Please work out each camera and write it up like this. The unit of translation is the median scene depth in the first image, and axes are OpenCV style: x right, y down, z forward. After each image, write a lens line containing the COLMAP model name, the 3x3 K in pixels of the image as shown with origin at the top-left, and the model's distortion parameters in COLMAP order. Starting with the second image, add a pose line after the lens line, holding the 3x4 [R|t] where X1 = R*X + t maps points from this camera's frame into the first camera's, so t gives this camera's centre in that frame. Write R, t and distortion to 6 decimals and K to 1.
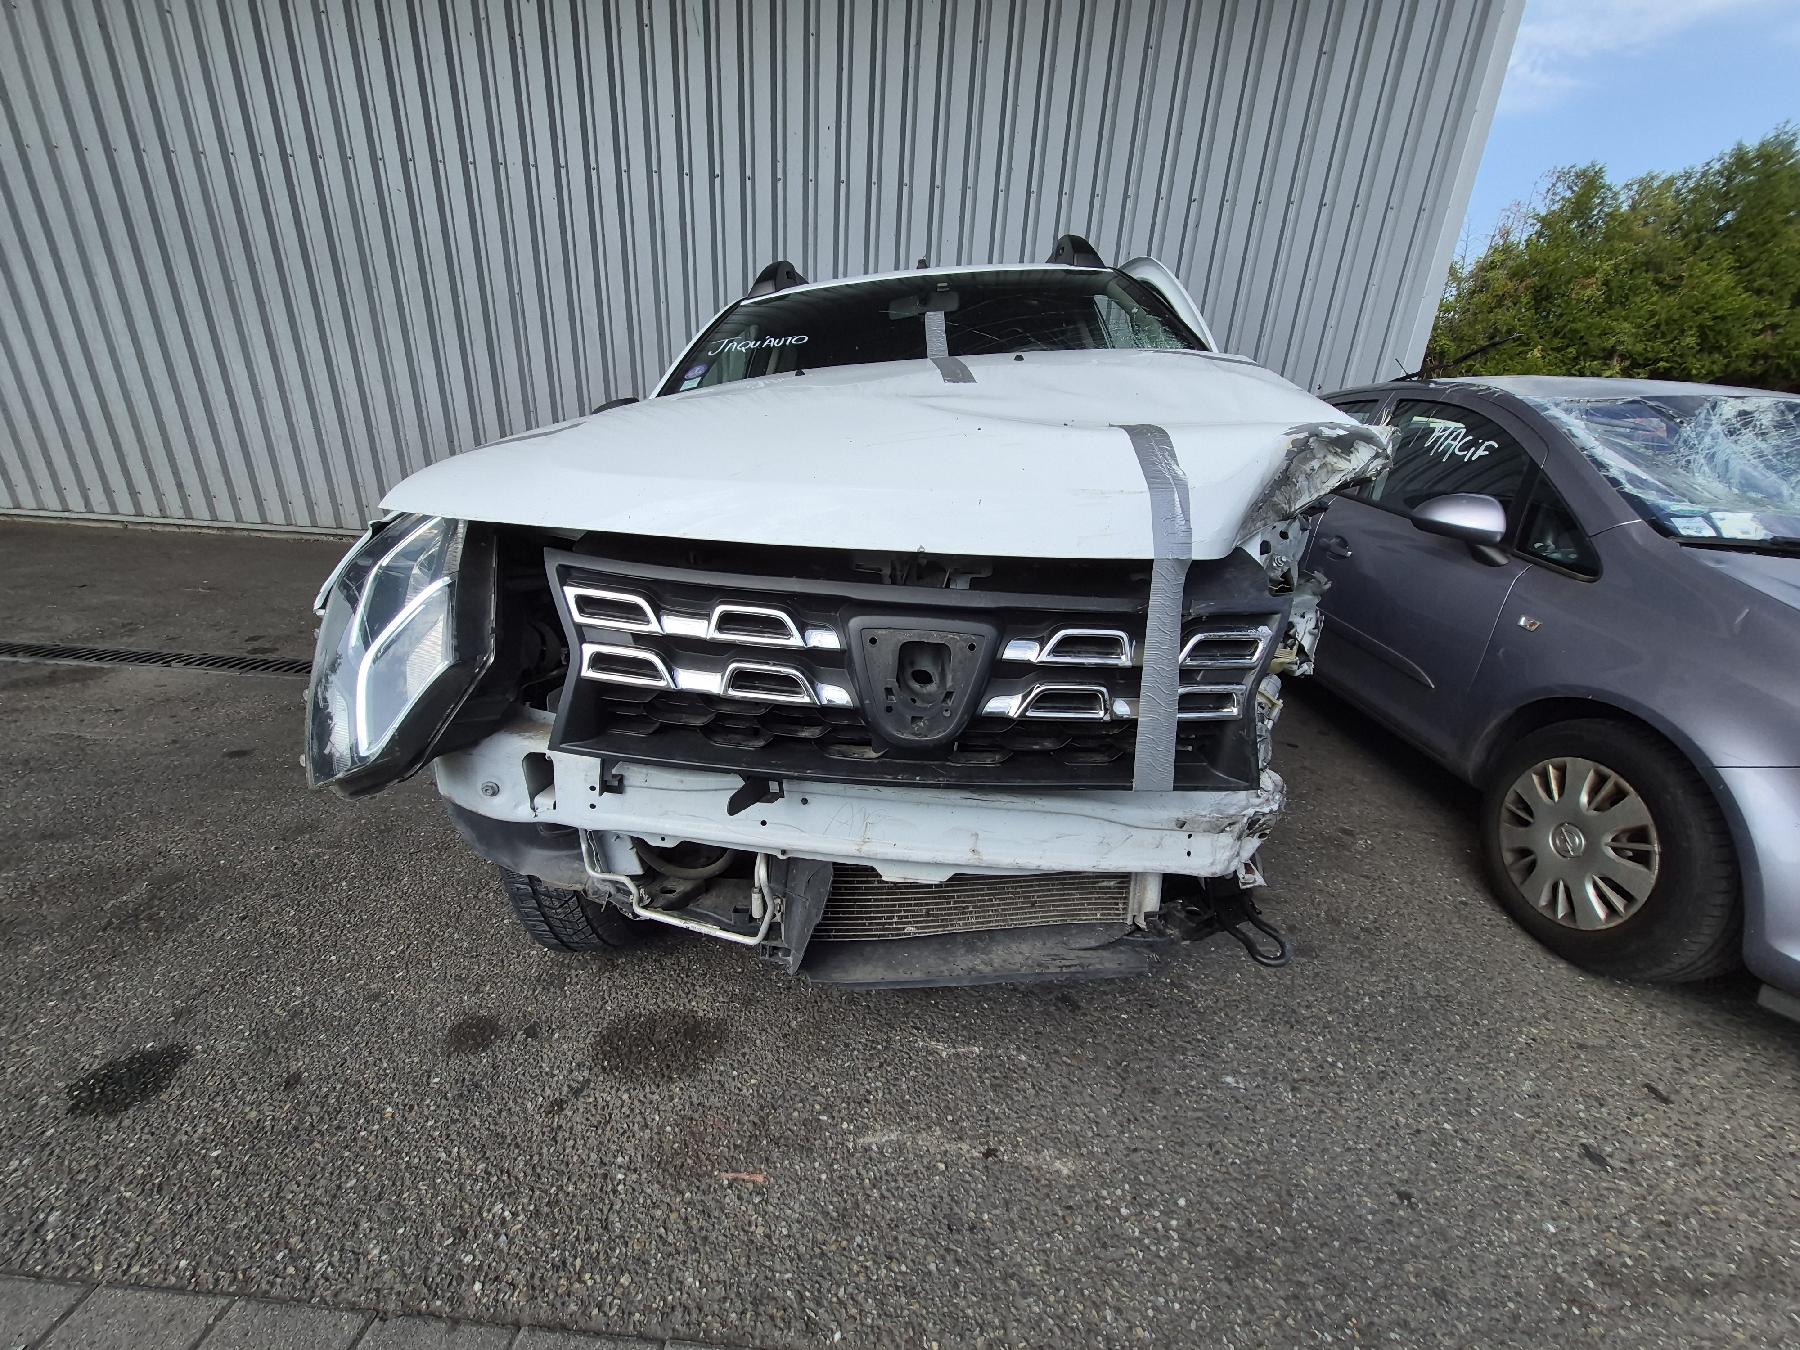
lens RADIAL K [[701.6, 0, 883.7], [0, 701.6, 684.3], [0, 0, 1]] dist [0.002189, -0.000768]
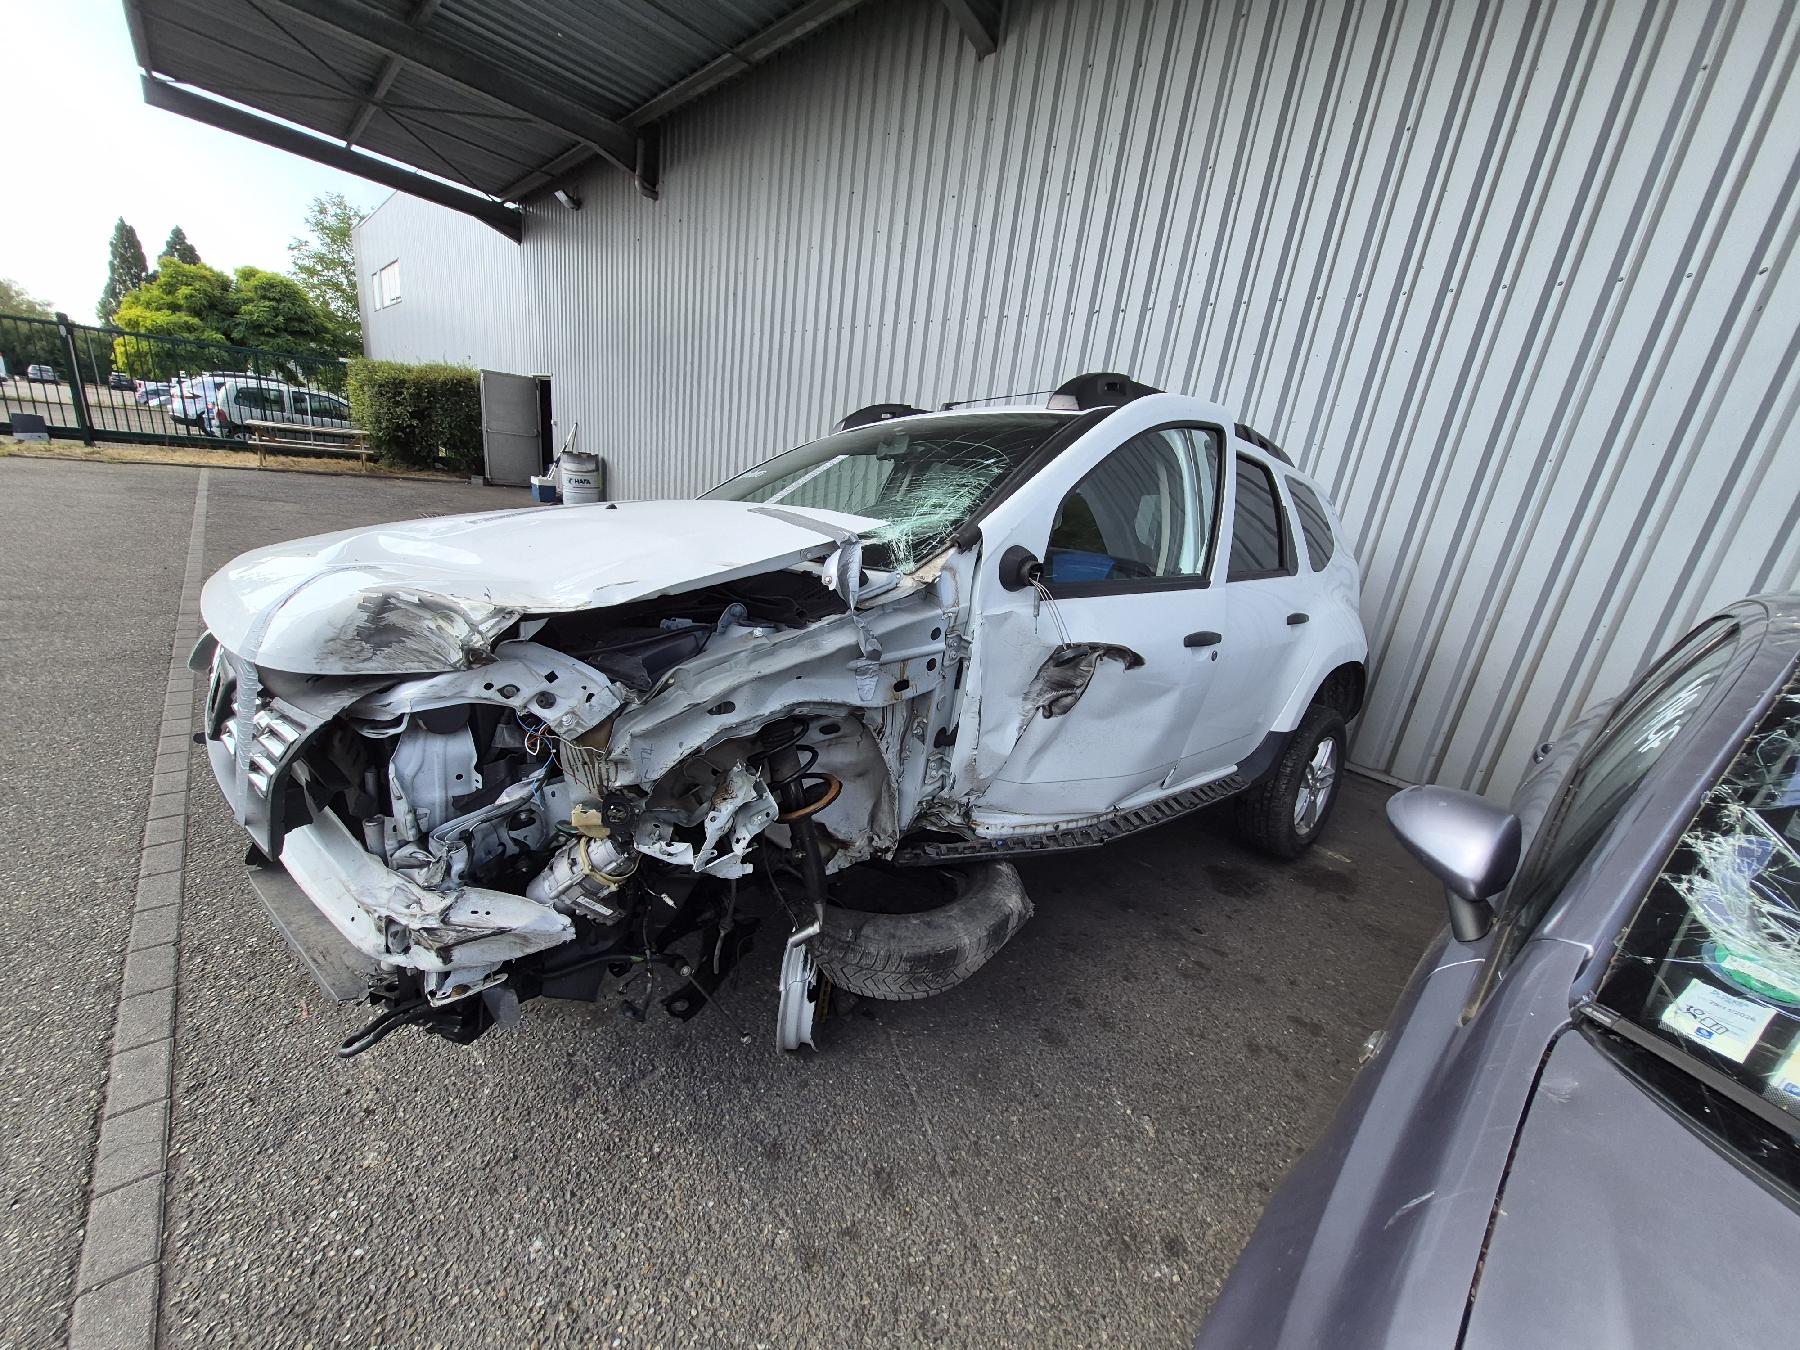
lens RADIAL K [[701.6, 0, 912.4], [0, 701.6, 681.6], [0, 0, 1]] dist [0.002189, -0.000768]
pose [[0.713900, 0.249774, -0.654186, 1.557119], [-0.328068, 0.944650, 0.002661, -0.391276], [0.618642, 0.212718, 0.756329, 0.527346]]
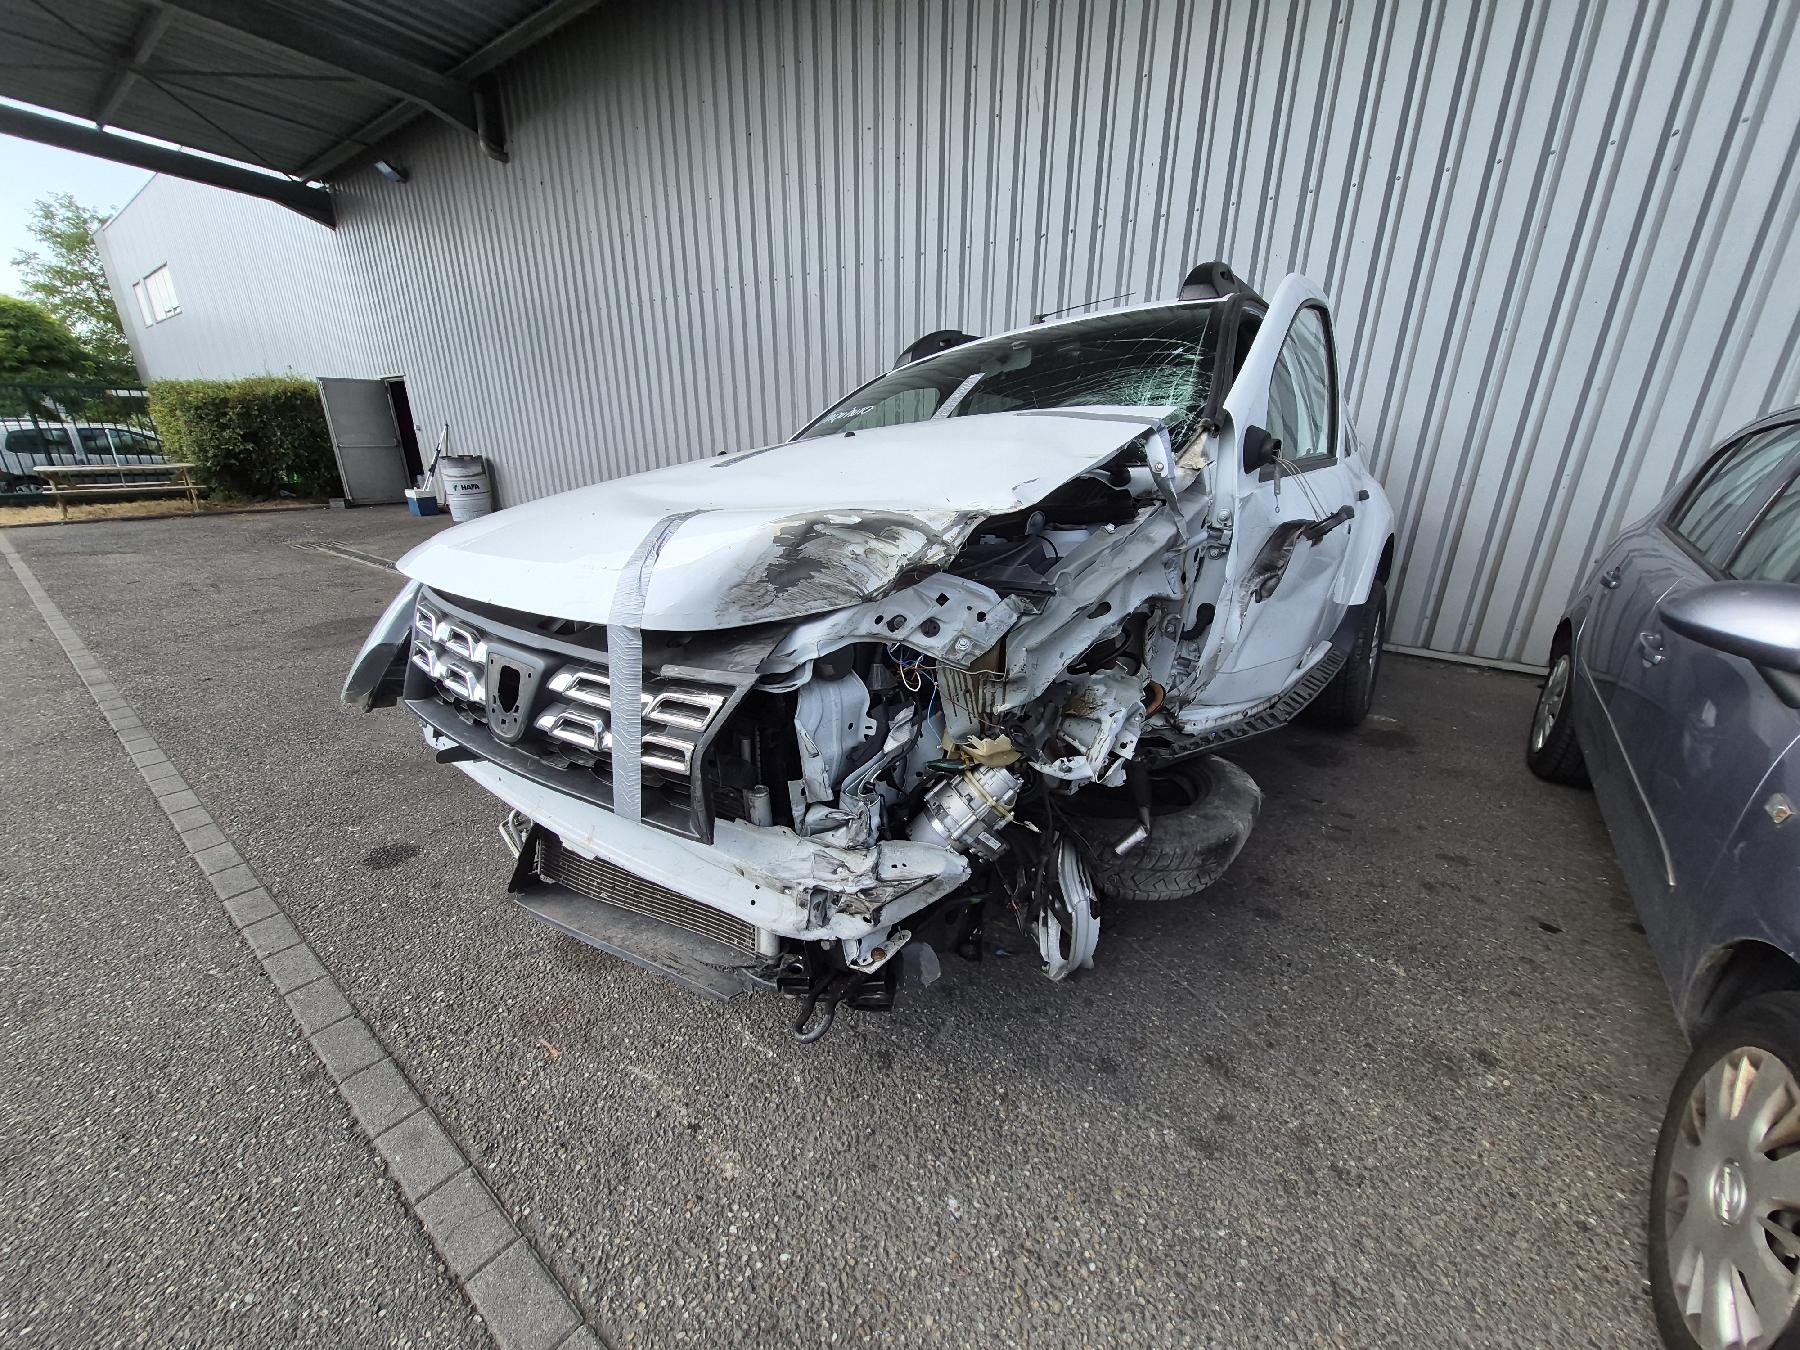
lens RADIAL K [[701.6, 0, 890.2], [0, 701.6, 684.4], [0, 0, 1]] dist [0.002189, -0.000768]
pose [[0.826018, 0.149436, -0.543473, 0.994657], [-0.169496, 0.985440, 0.013347, -0.118143], [0.537555, 0.081091, 0.839321, 0.167271]]
